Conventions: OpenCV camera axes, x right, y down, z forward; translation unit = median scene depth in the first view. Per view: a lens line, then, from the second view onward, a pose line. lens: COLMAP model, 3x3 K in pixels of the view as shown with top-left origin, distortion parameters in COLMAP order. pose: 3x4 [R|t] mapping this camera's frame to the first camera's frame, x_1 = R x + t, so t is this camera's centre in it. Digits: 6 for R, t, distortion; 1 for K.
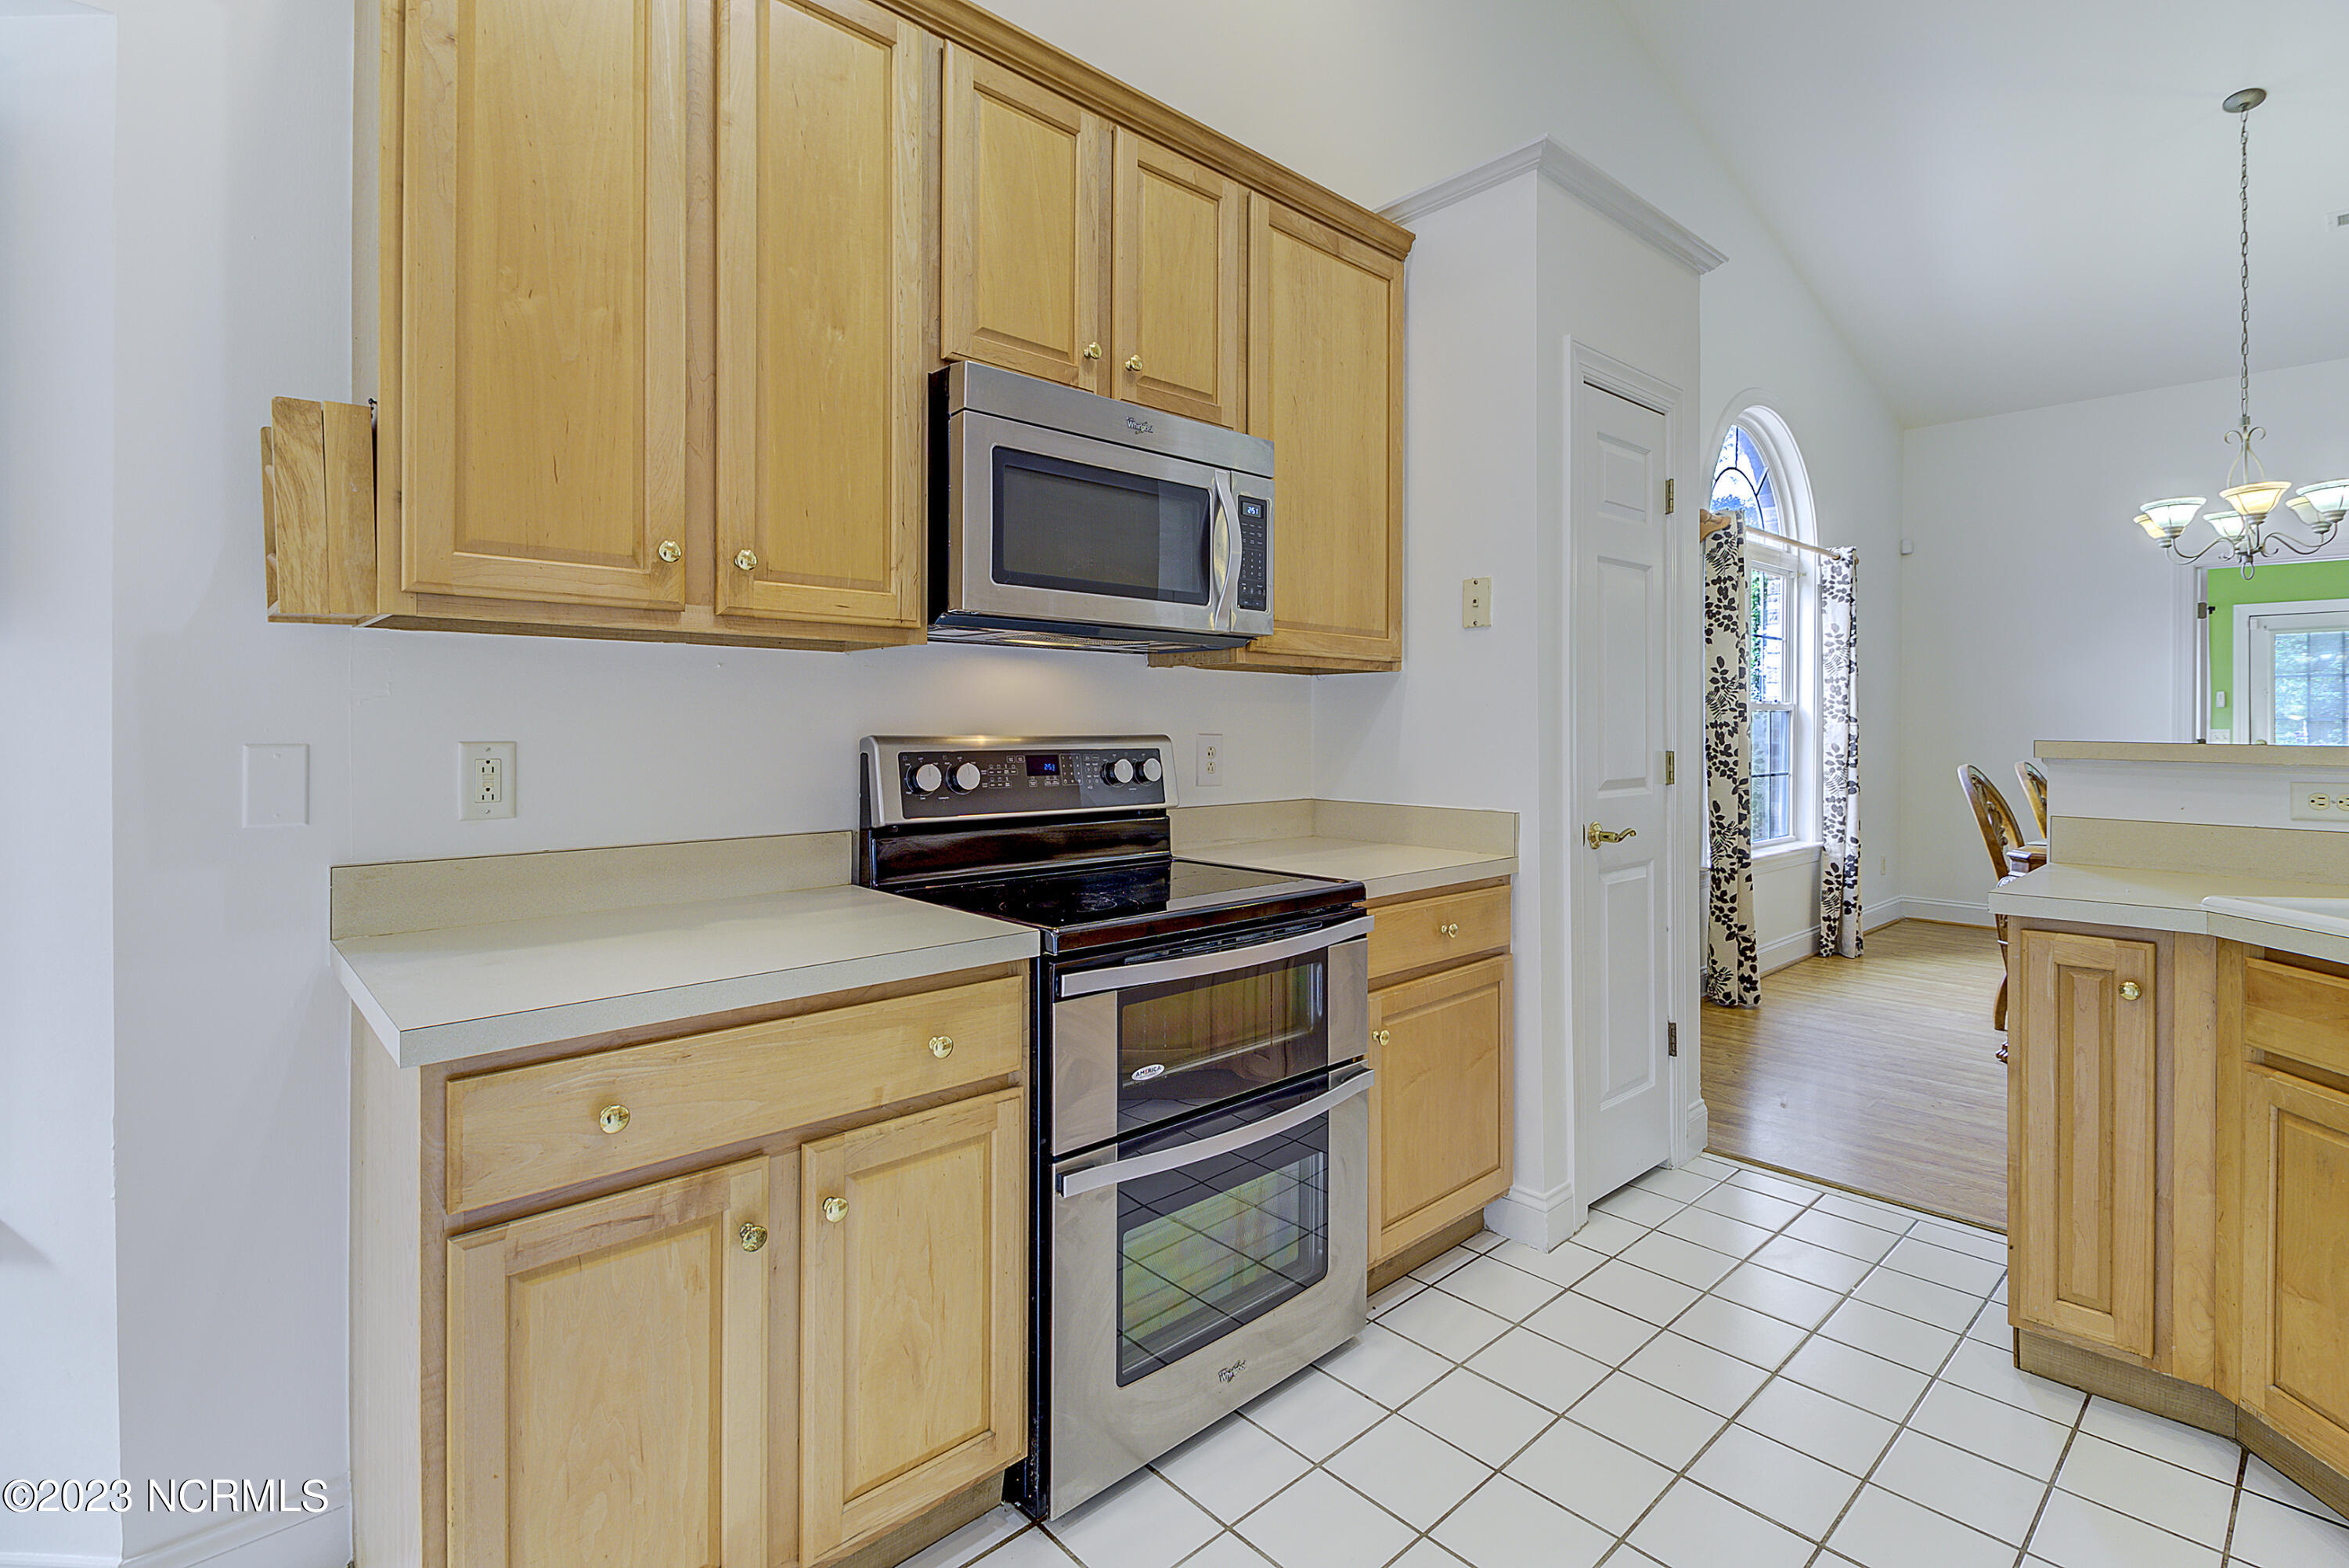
lens RADIAL K [[1095.5, 0, 1194.0], [0, 1095.5, 733.9], [0, 0, 1]] dist [0.029548, -0.023012]
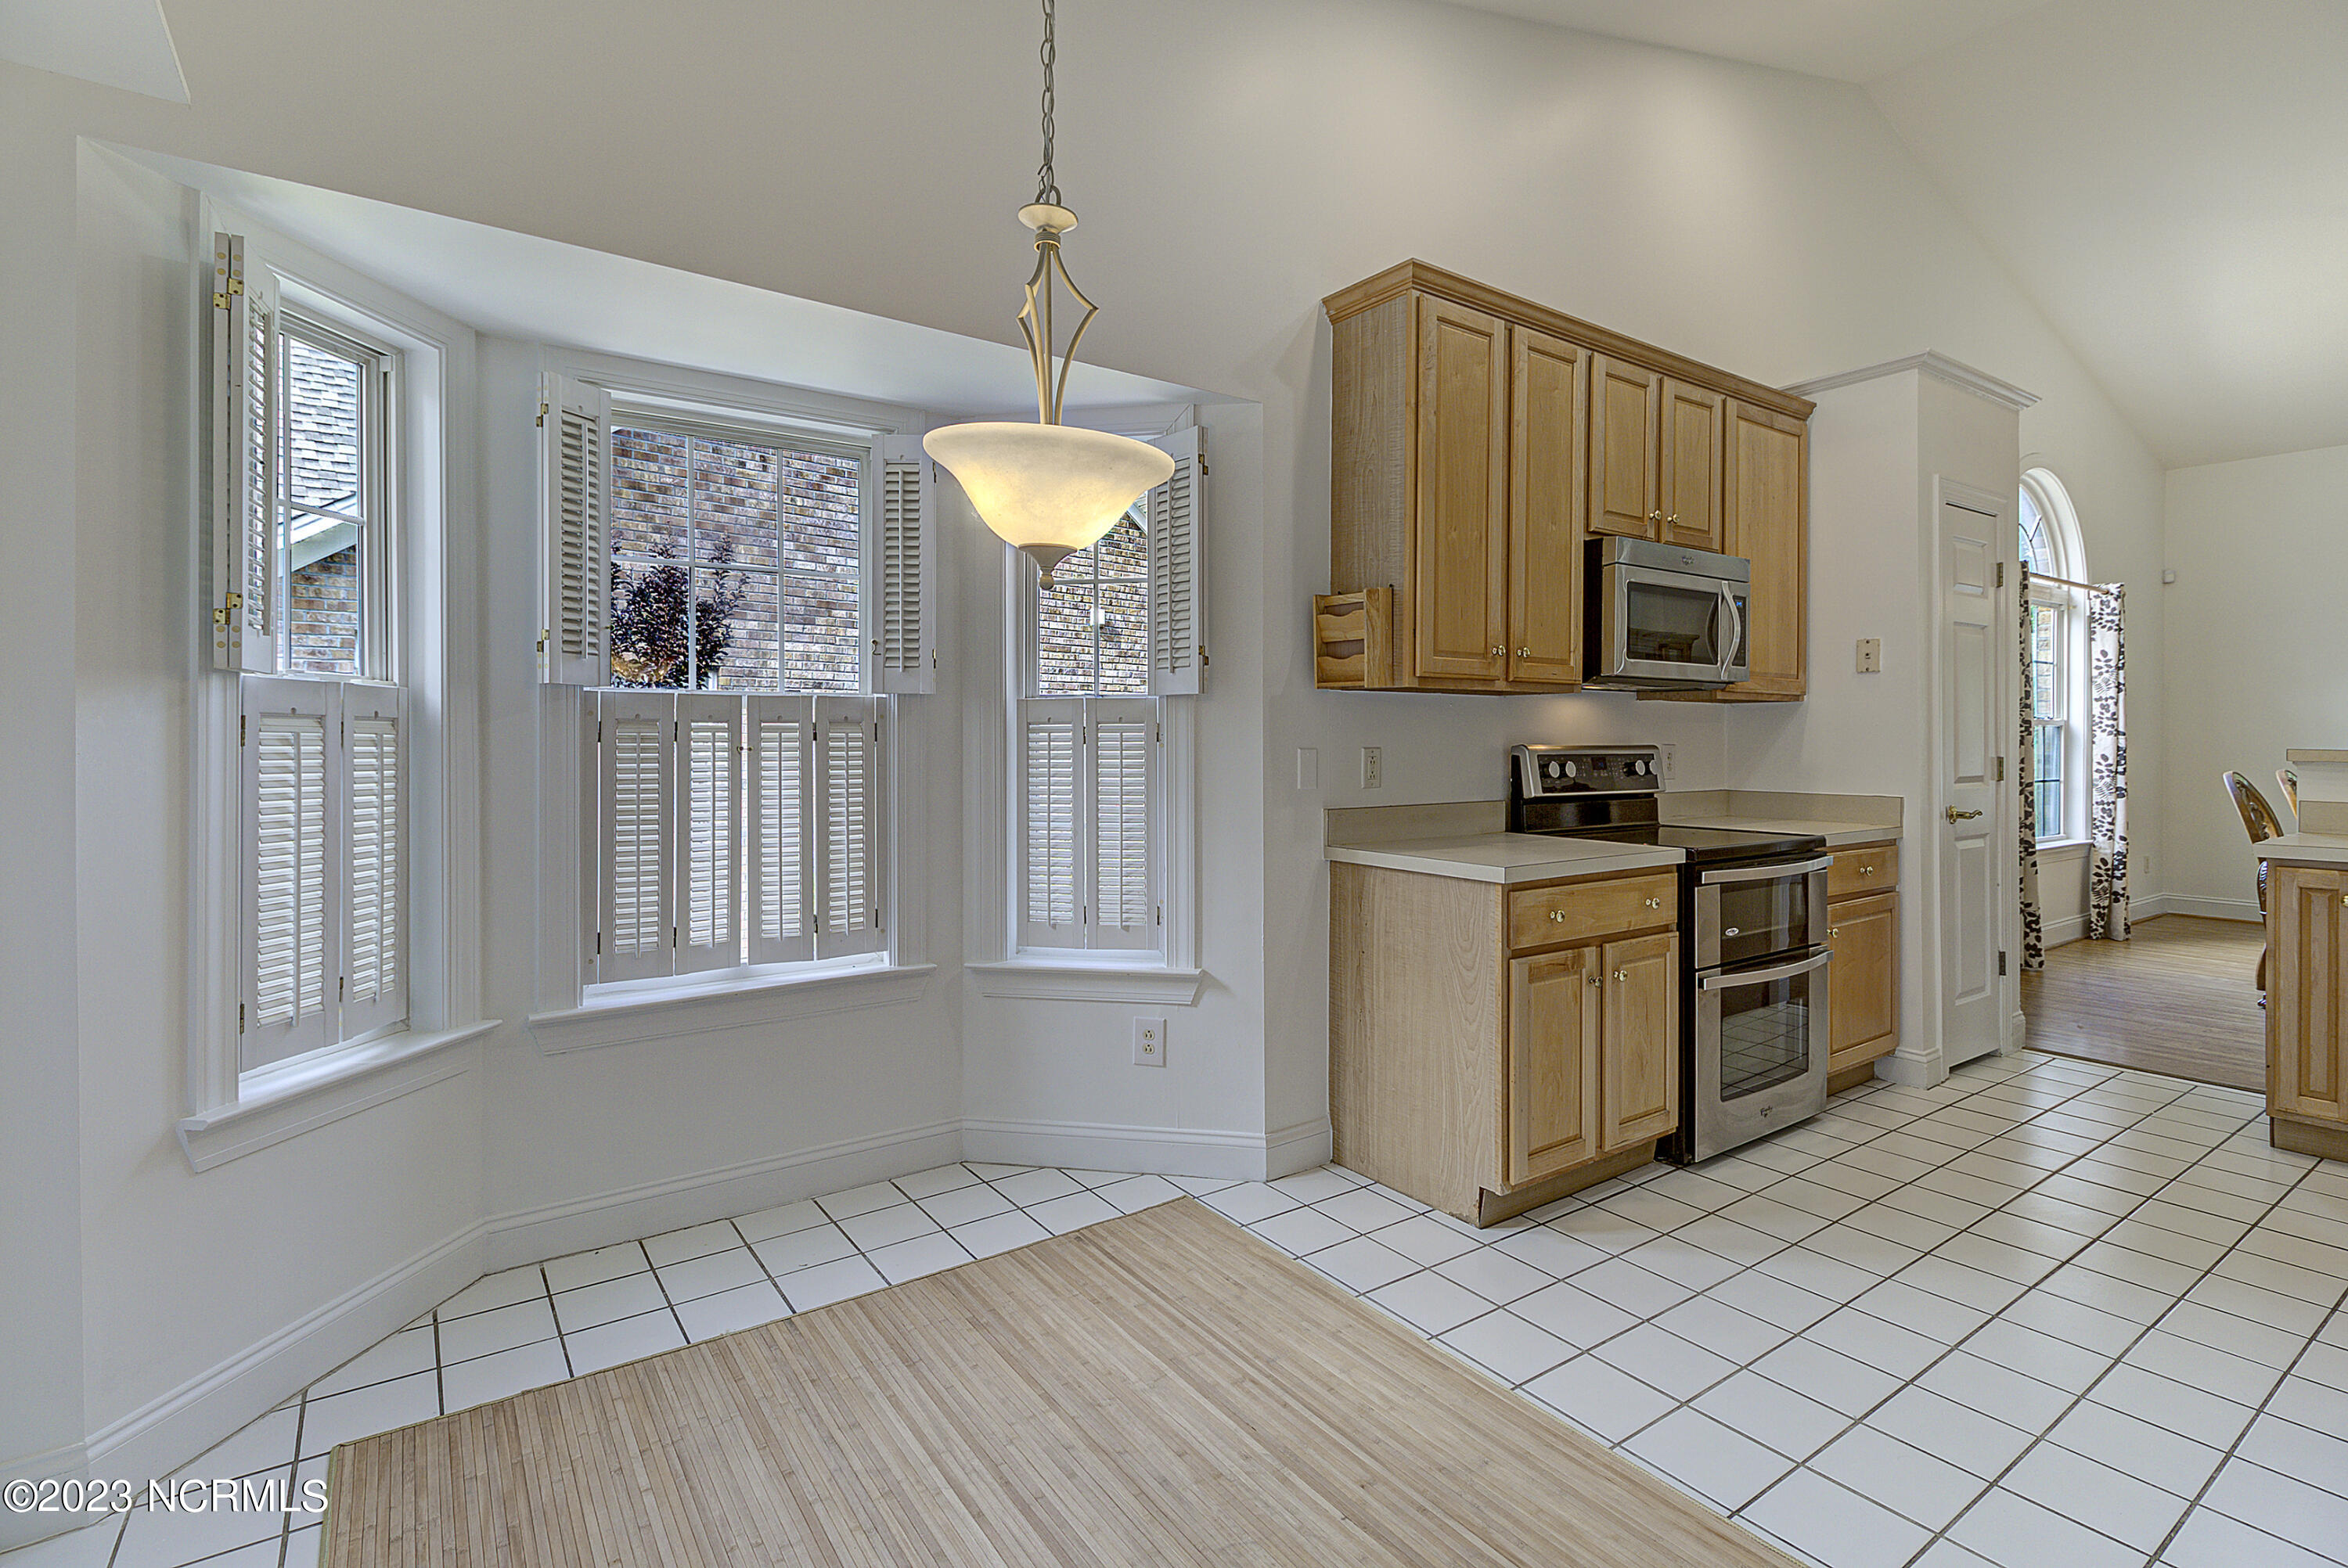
lens RADIAL K [[1105.0, 0, 1213.5], [0, 1105.0, 744.3], [0, 0, 1]] dist [0.036989, -0.022854]
pose [[0.992500, 0.000331, -0.122245, -0.417692], [-0.000647, 0.999997, -0.002543, 0.004212], [0.122244, 0.002603, 0.992497, -0.576642]]
